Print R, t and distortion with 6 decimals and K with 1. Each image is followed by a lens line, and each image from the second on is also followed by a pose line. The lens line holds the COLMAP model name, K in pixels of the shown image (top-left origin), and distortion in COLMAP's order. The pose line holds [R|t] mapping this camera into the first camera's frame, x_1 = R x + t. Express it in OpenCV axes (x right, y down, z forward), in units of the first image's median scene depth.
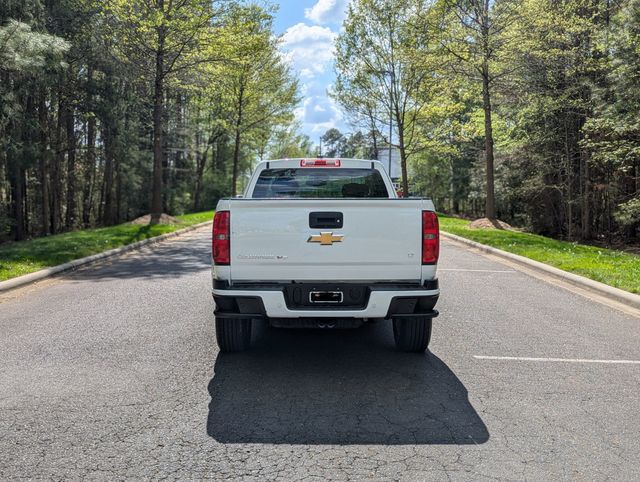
lens RADIAL K [[687.2, 0, 320.0], [0, 687.2, 241.0], [0, 0, 1]] dist [0.054069, 0.005128]
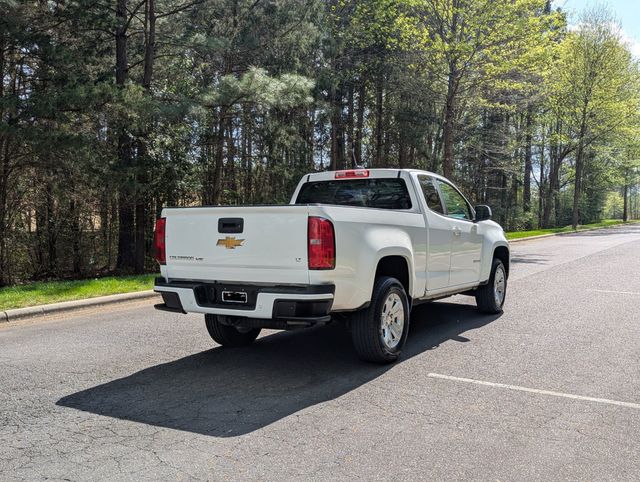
lens RADIAL K [[687.2, 0, 320.0], [0, 687.2, 241.0], [0, 0, 1]] dist [0.054069, 0.005128]
pose [[0.850620, 0.007826, -0.525723, 0.081927], [-0.024066, 0.999421, -0.024061, 0.001953], [0.525230, 0.033118, 0.850316, 0.017732]]
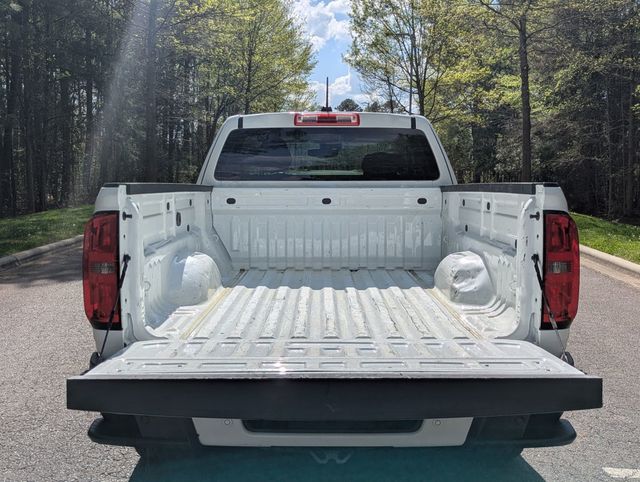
lens RADIAL K [[686.4, 0, 325.2], [0, 686.4, 233.1], [0, 0, 1]] dist [0.057632, -0.004983]
pose [[0.999891, 0.001650, -0.014661, 0.001320], [-0.001226, 0.999583, 0.028850, -0.004973], [0.014702, -0.028829, 0.999476, 0.063744]]
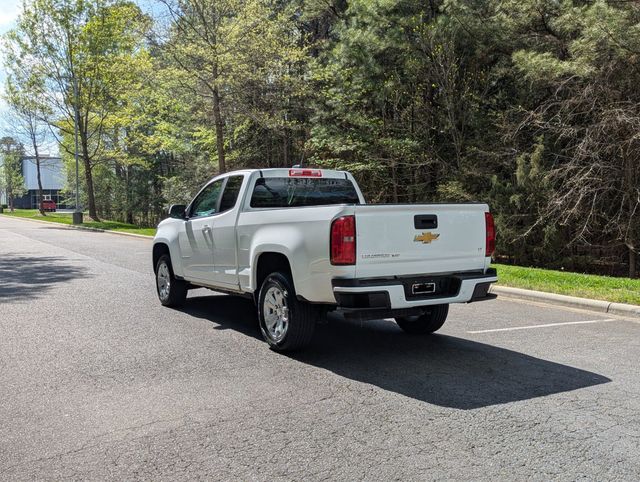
lens RADIAL K [[687.2, 0, 320.0], [0, 687.2, 241.0], [0, 0, 1]] dist [0.054069, 0.005128]
pose [[0.868880, -0.032901, 0.493929, -0.084539], [0.042039, 0.999089, -0.007400, 0.000359], [-0.493235, 0.027194, 0.869471, 0.009082]]
